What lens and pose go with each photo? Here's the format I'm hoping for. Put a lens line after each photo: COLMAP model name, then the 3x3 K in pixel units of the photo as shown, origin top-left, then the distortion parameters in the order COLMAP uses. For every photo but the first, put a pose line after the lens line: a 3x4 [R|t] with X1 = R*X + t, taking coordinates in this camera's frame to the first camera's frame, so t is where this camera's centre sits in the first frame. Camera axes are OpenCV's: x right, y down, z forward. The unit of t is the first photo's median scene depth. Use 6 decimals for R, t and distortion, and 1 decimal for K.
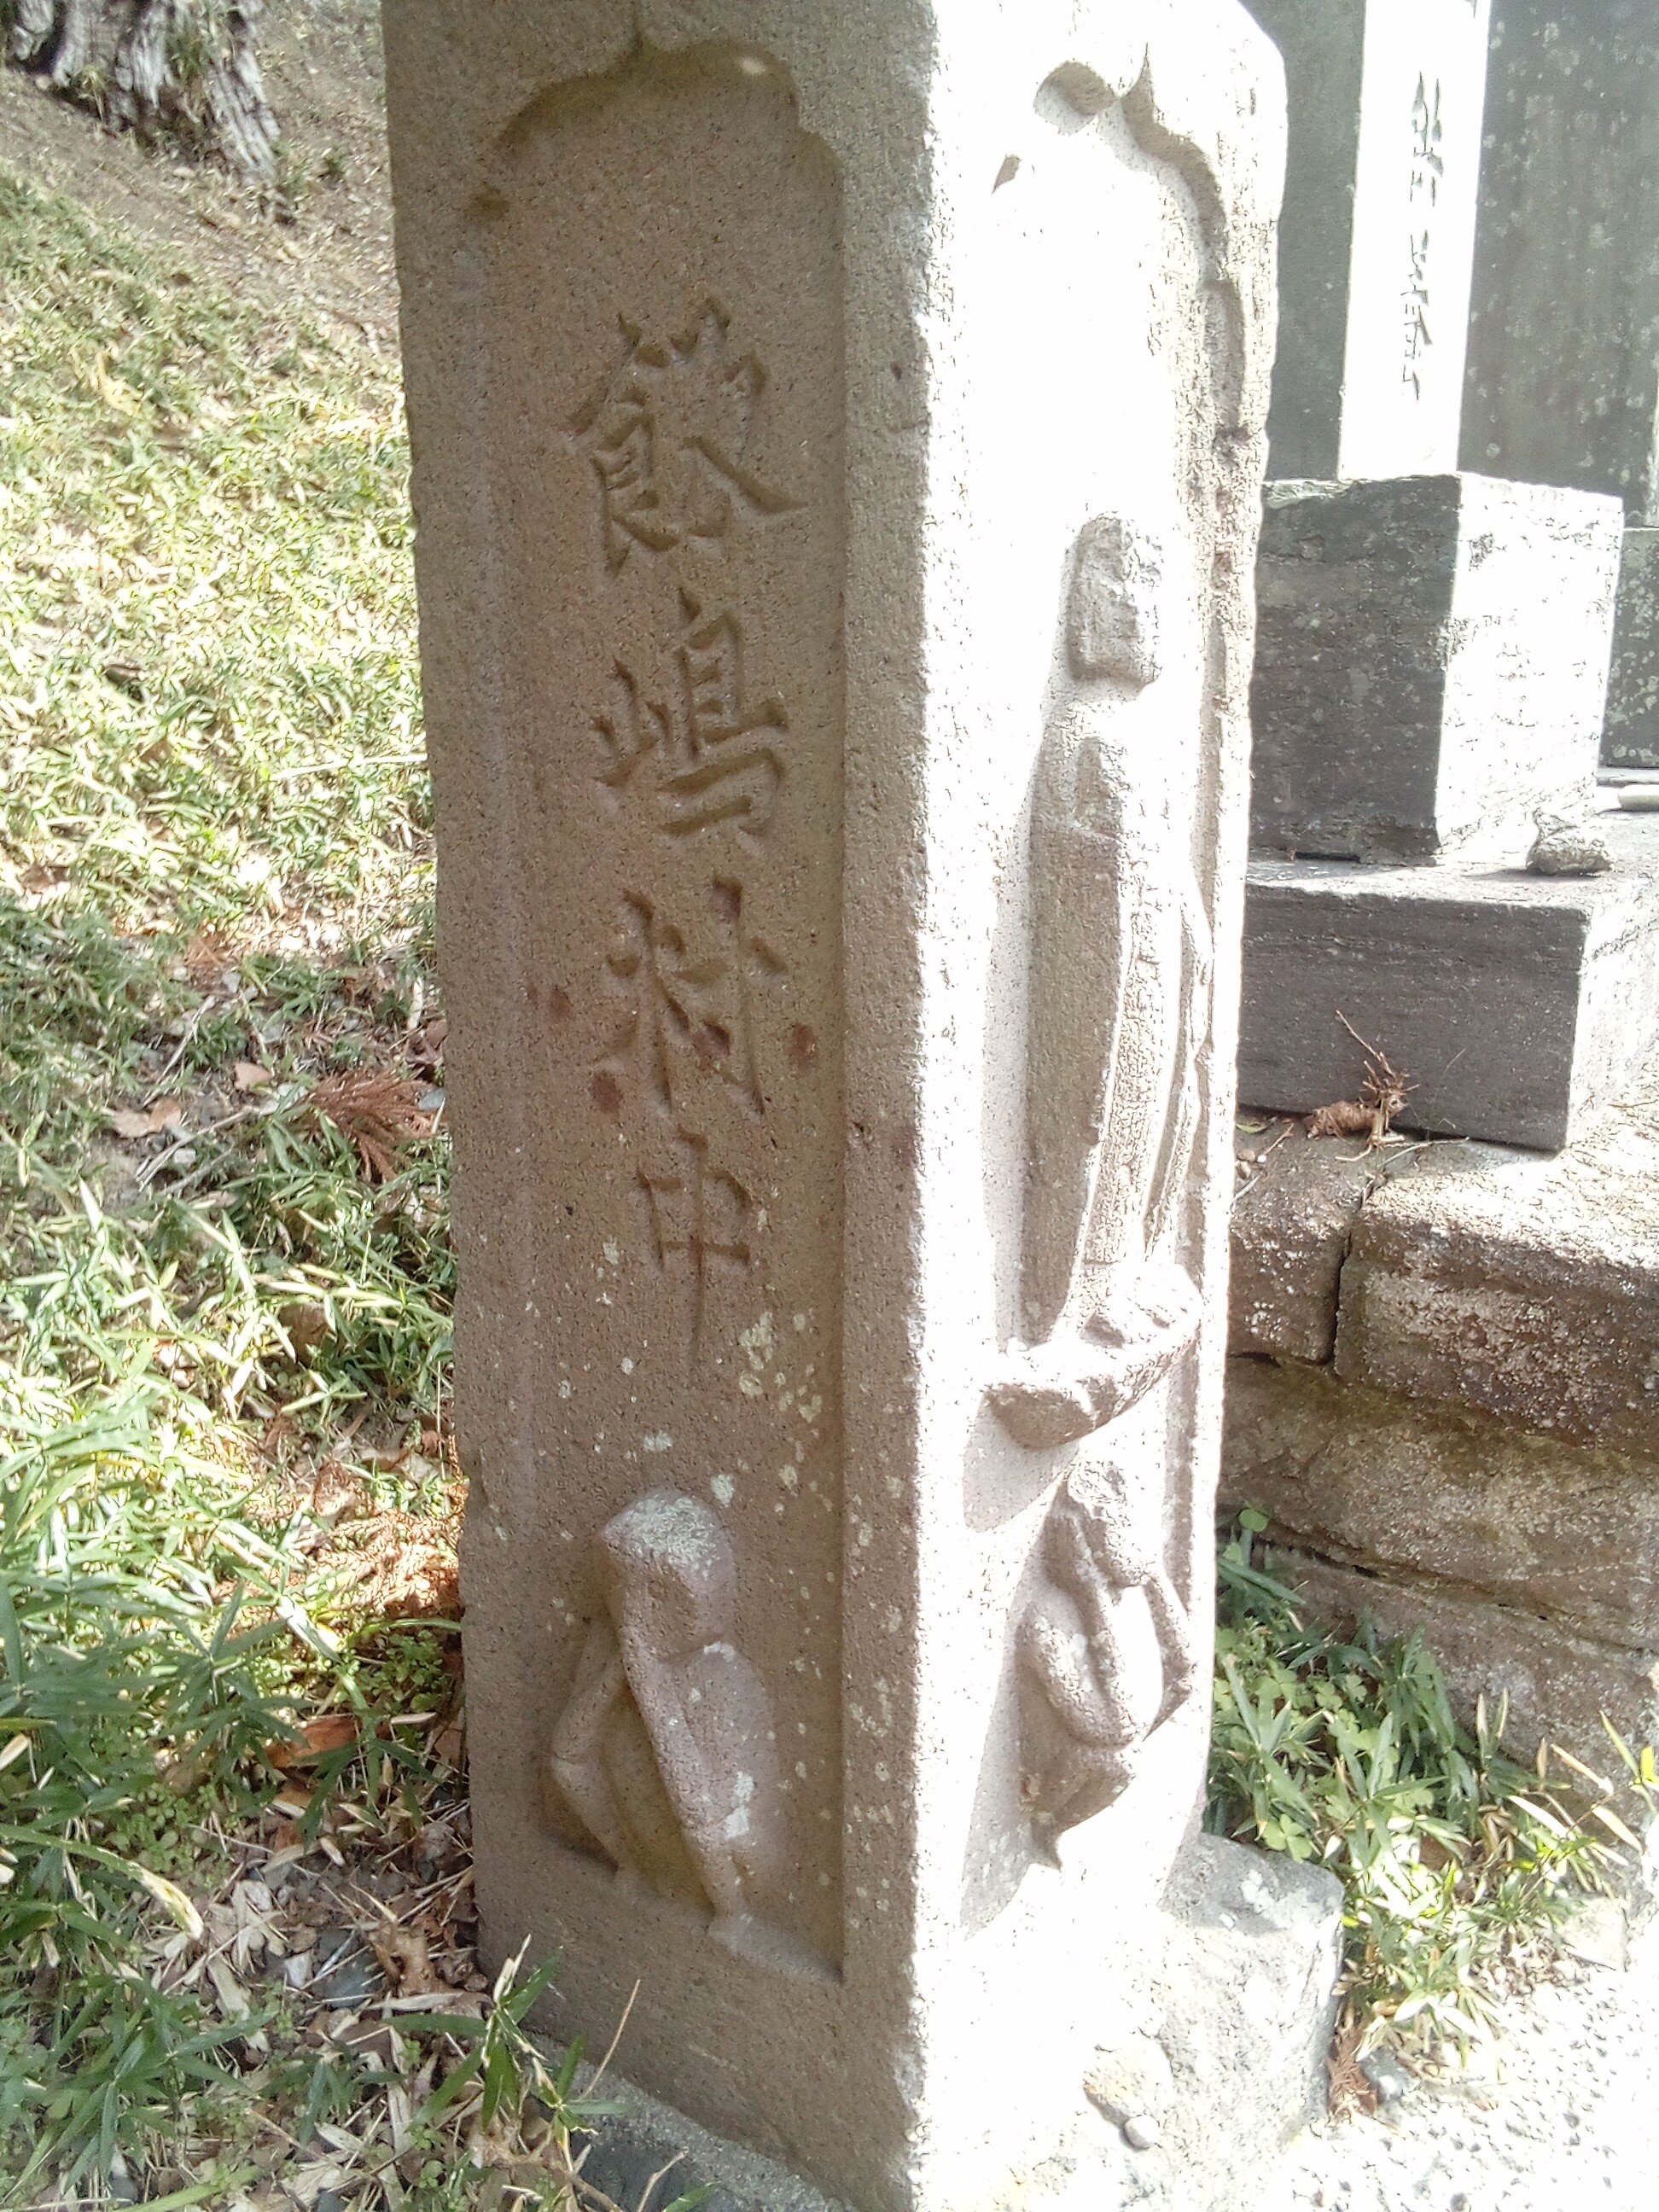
lens RADIAL K [[1834.4, 0, 836.2], [0, 1834.4, 1103.0], [0, 0, 1]] dist [0.057784, -0.082930]
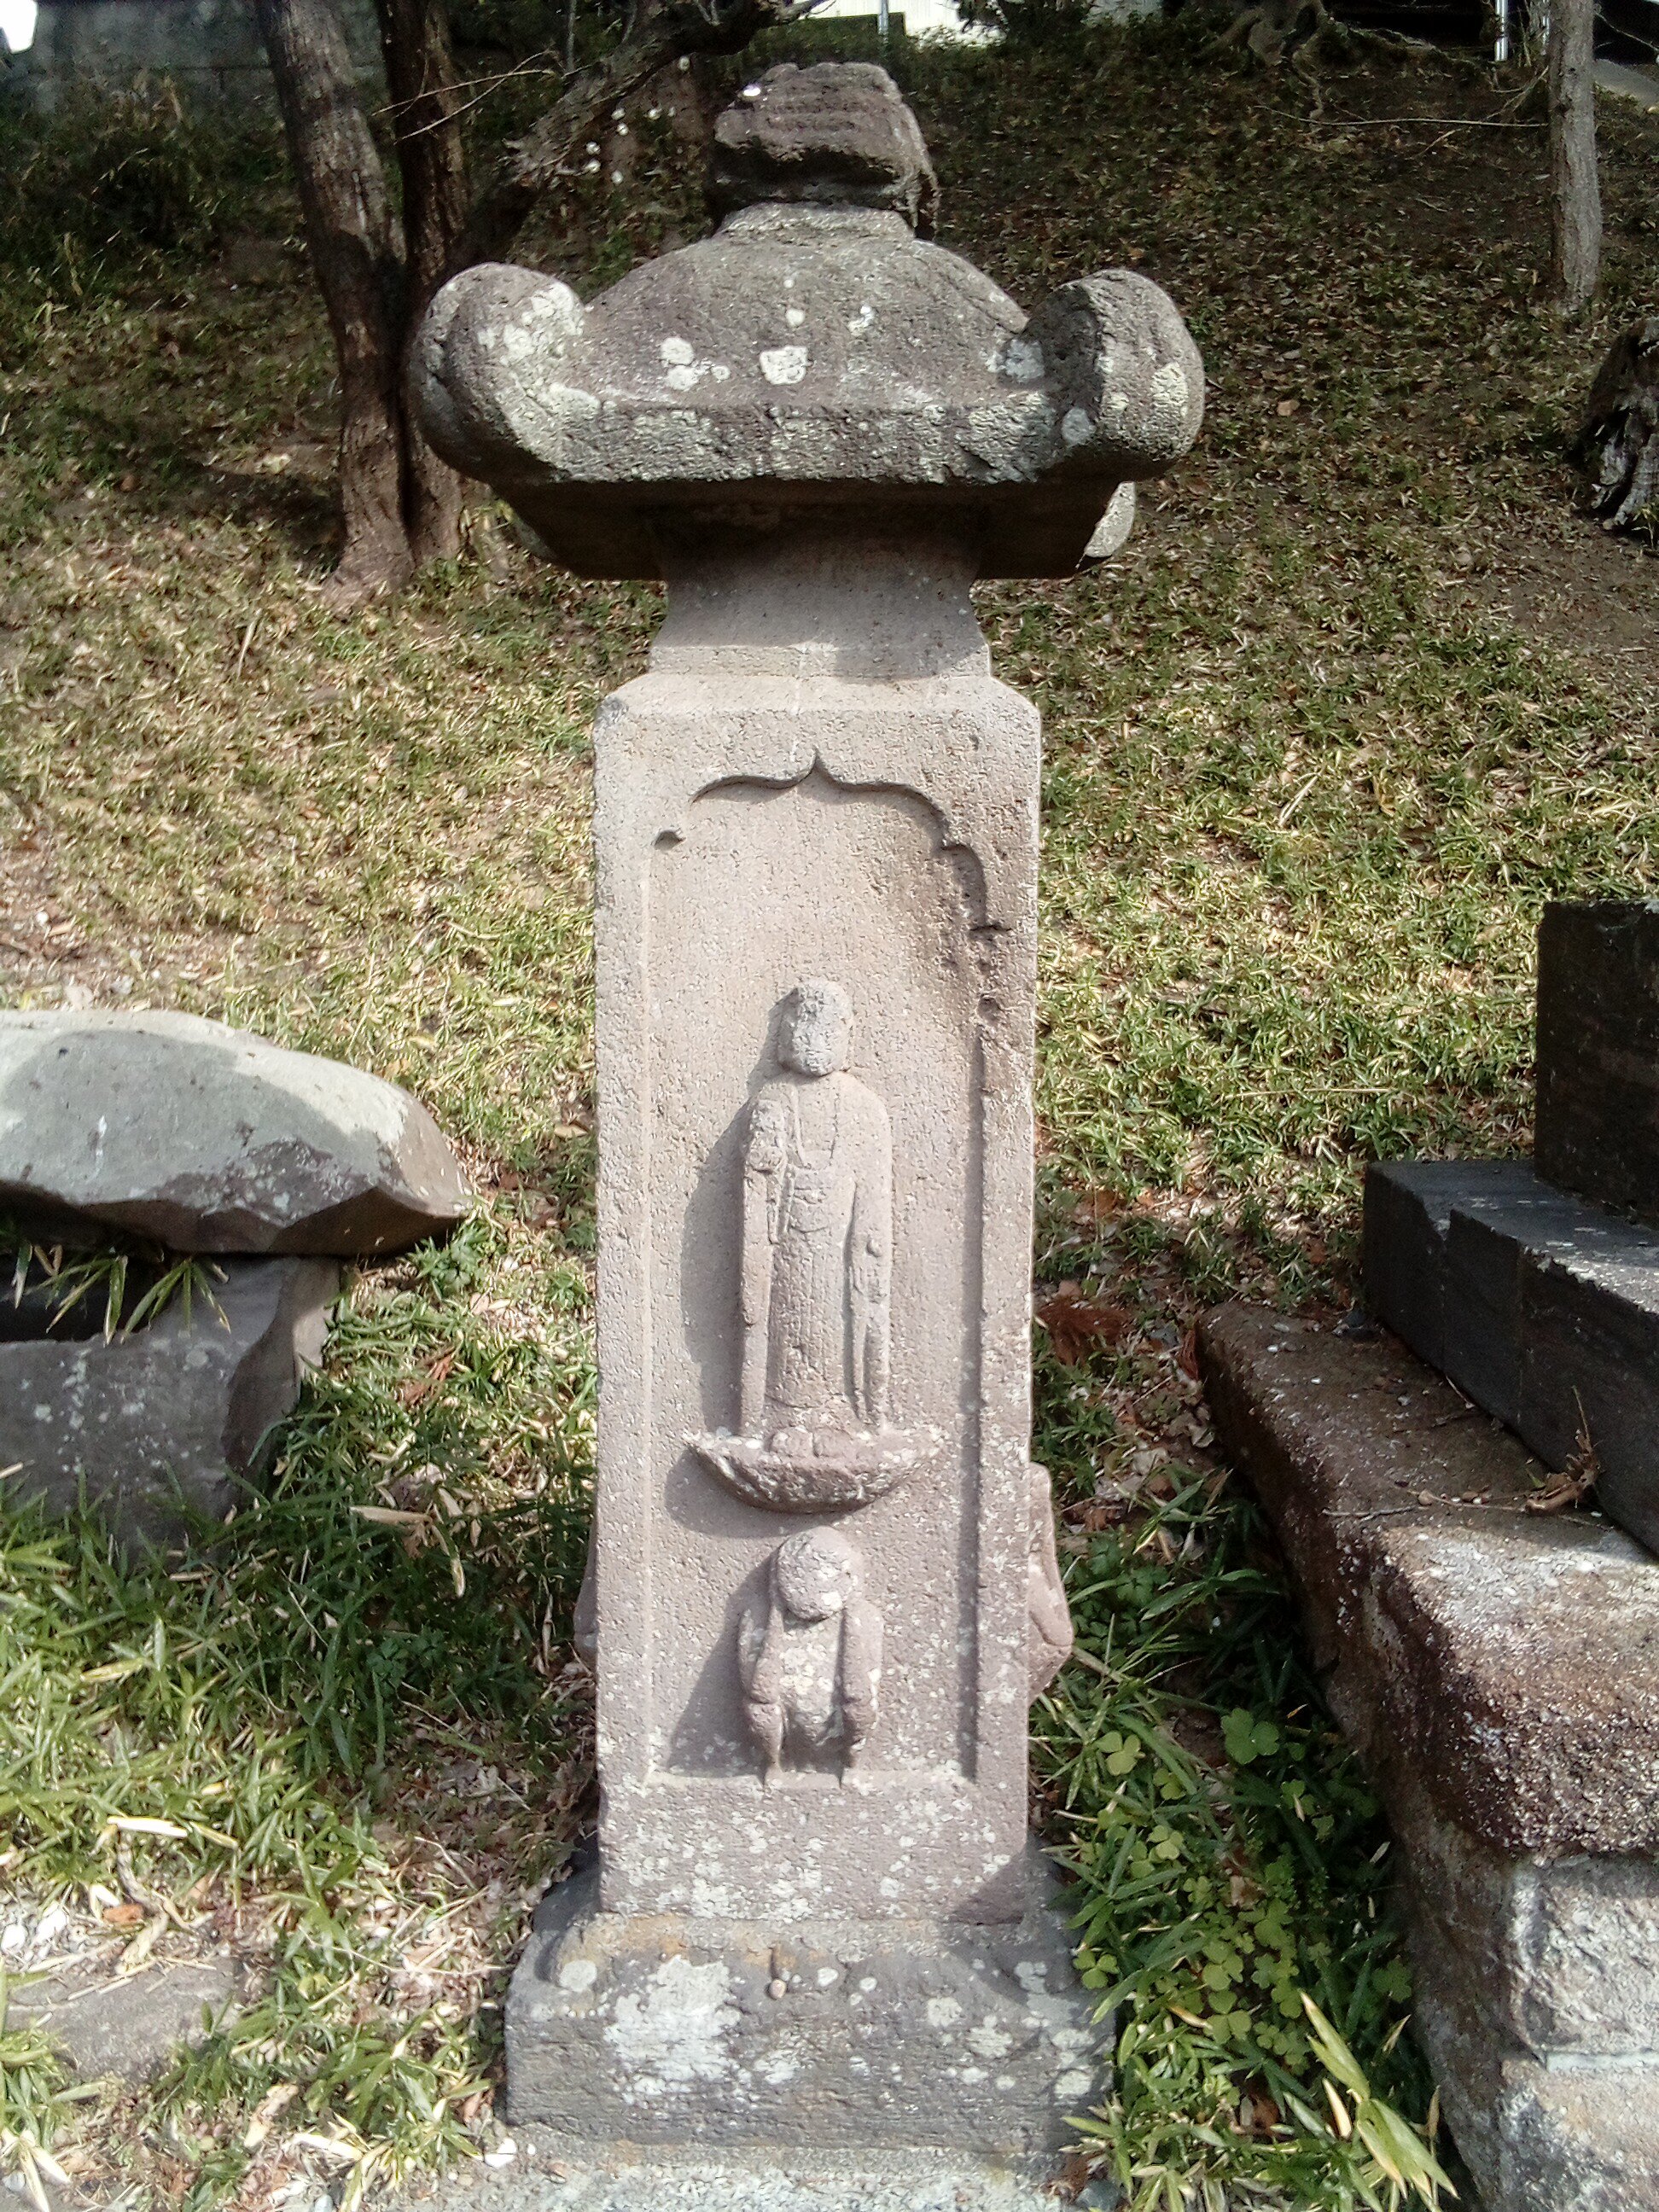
lens RADIAL K [[1834.4, 0, 843.8], [0, 1834.4, 1112.4], [0, 0, 1]] dist [0.057784, -0.082930]
pose [[0.530977, 0.087332, -0.842874, 0.356785], [-0.213325, 0.976416, -0.033218, -0.029893], [0.820095, 0.197444, 0.537085, 0.017100]]
